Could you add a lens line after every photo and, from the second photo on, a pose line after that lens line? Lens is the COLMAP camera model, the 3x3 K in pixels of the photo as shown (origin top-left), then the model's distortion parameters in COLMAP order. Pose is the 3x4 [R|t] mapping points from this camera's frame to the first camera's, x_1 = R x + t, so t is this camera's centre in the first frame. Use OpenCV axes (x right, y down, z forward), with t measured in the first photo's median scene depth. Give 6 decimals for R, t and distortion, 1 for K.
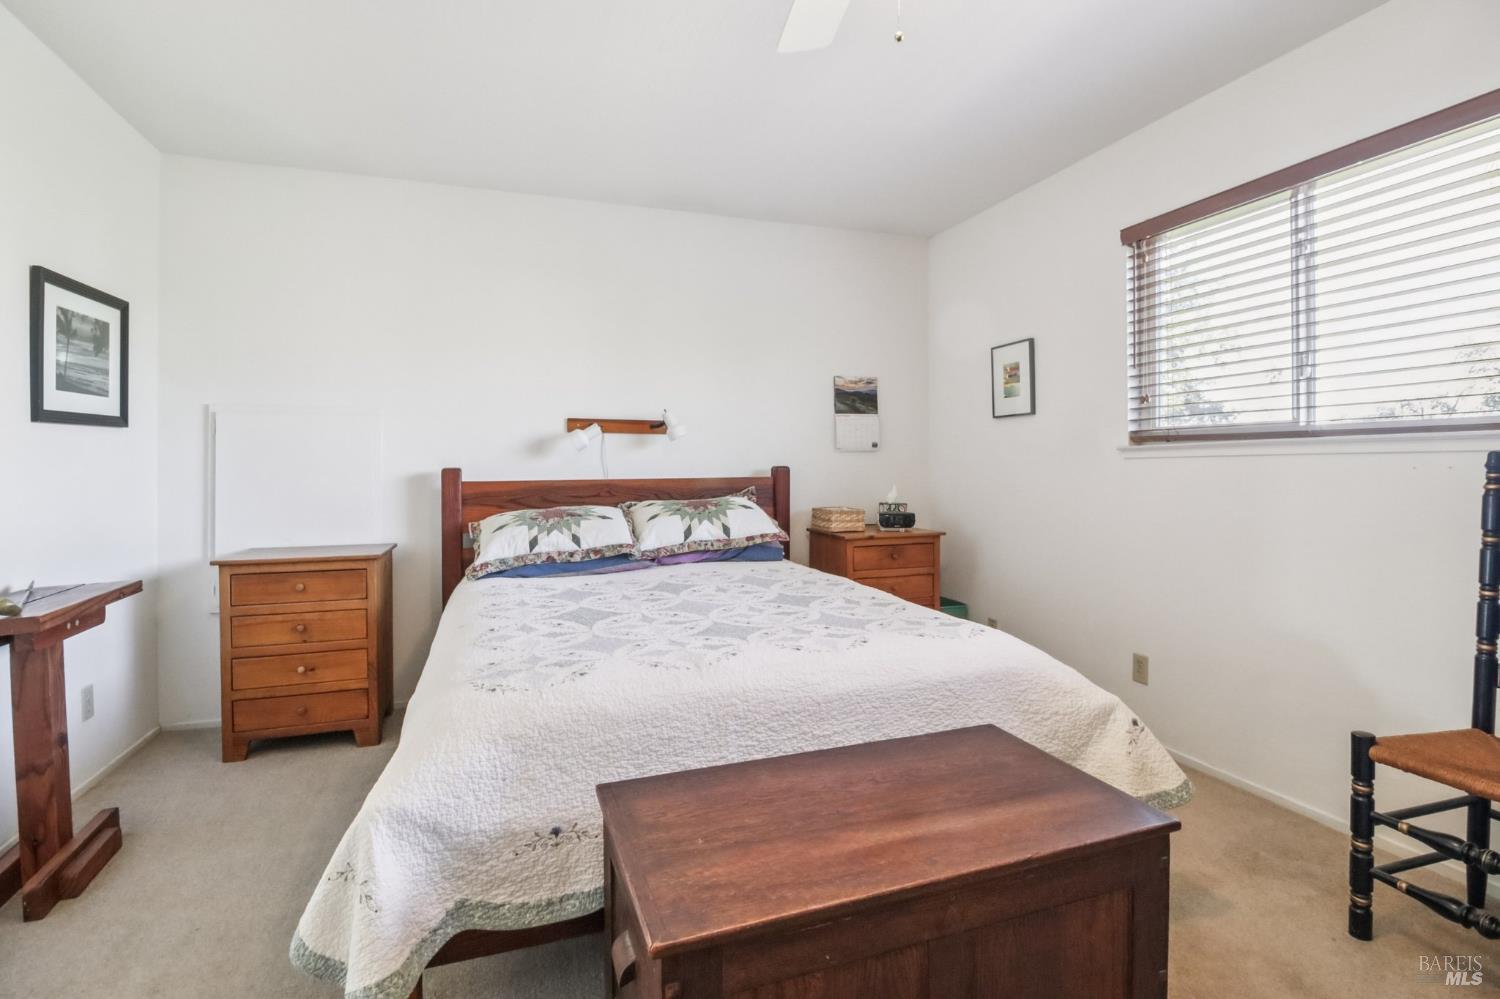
lens RADIAL K [[708.0, 0, 742.7], [0, 708.0, 459.7], [0, 0, 1]] dist [-0.006024, -0.003323]
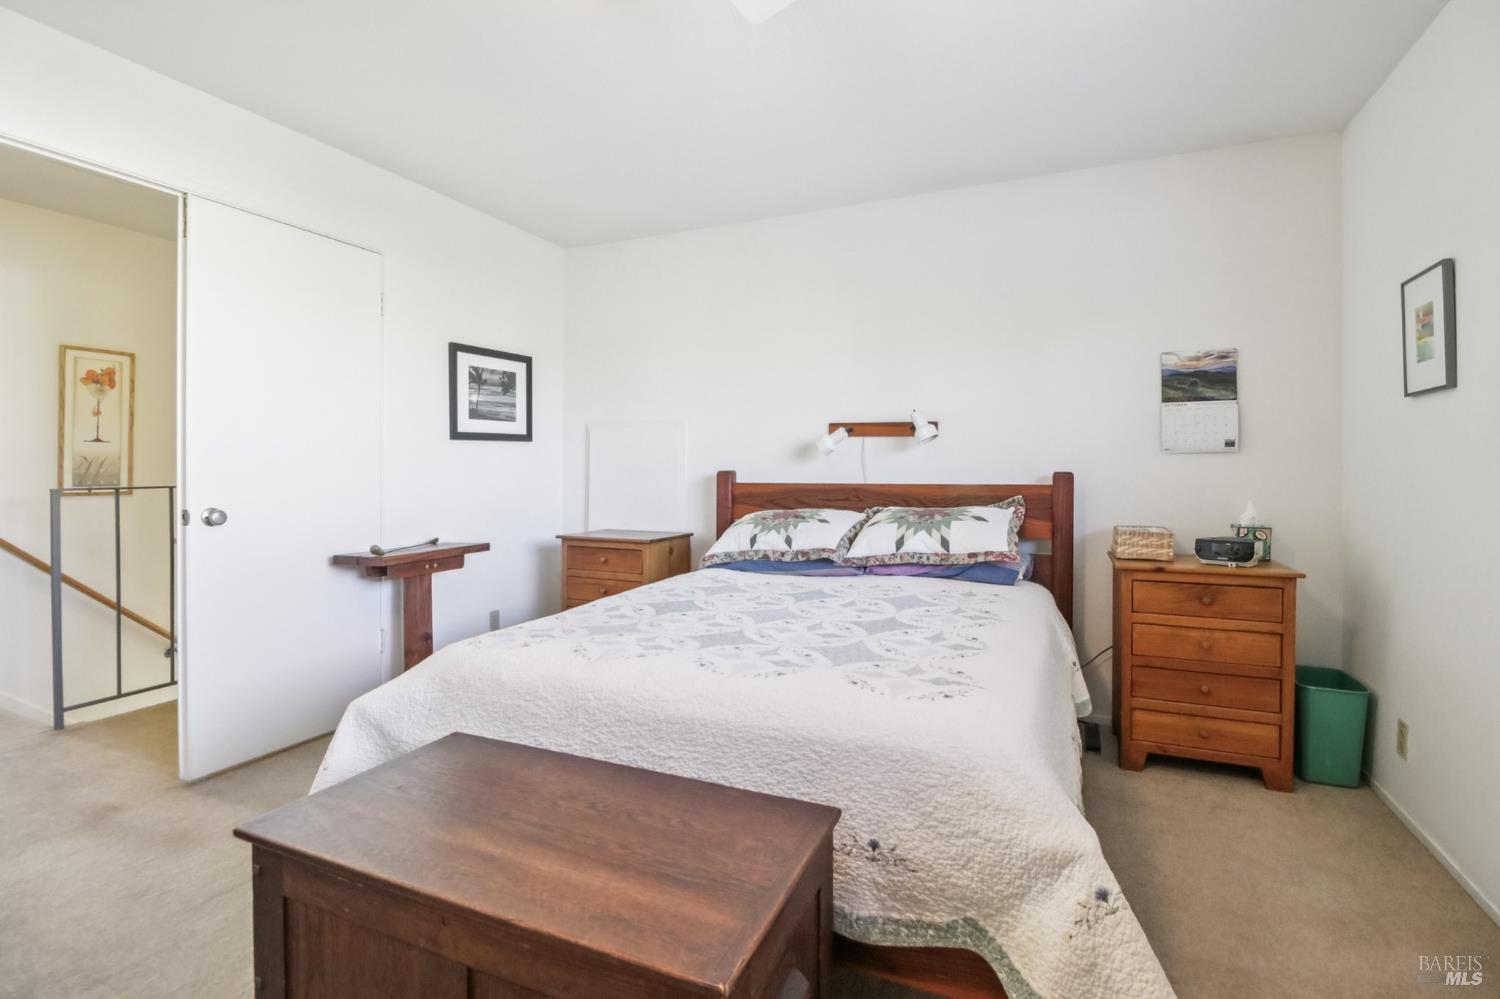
lens RADIAL K [[708.0, 0, 753.1], [0, 708.0, 467.4], [0, 0, 1]] dist [-0.006024, -0.003323]
pose [[0.731924, 0.005108, -0.681367, 0.432649], [-0.001549, 0.999982, 0.005832, -0.000538], [0.681384, -0.003213, 0.731919, 0.201948]]
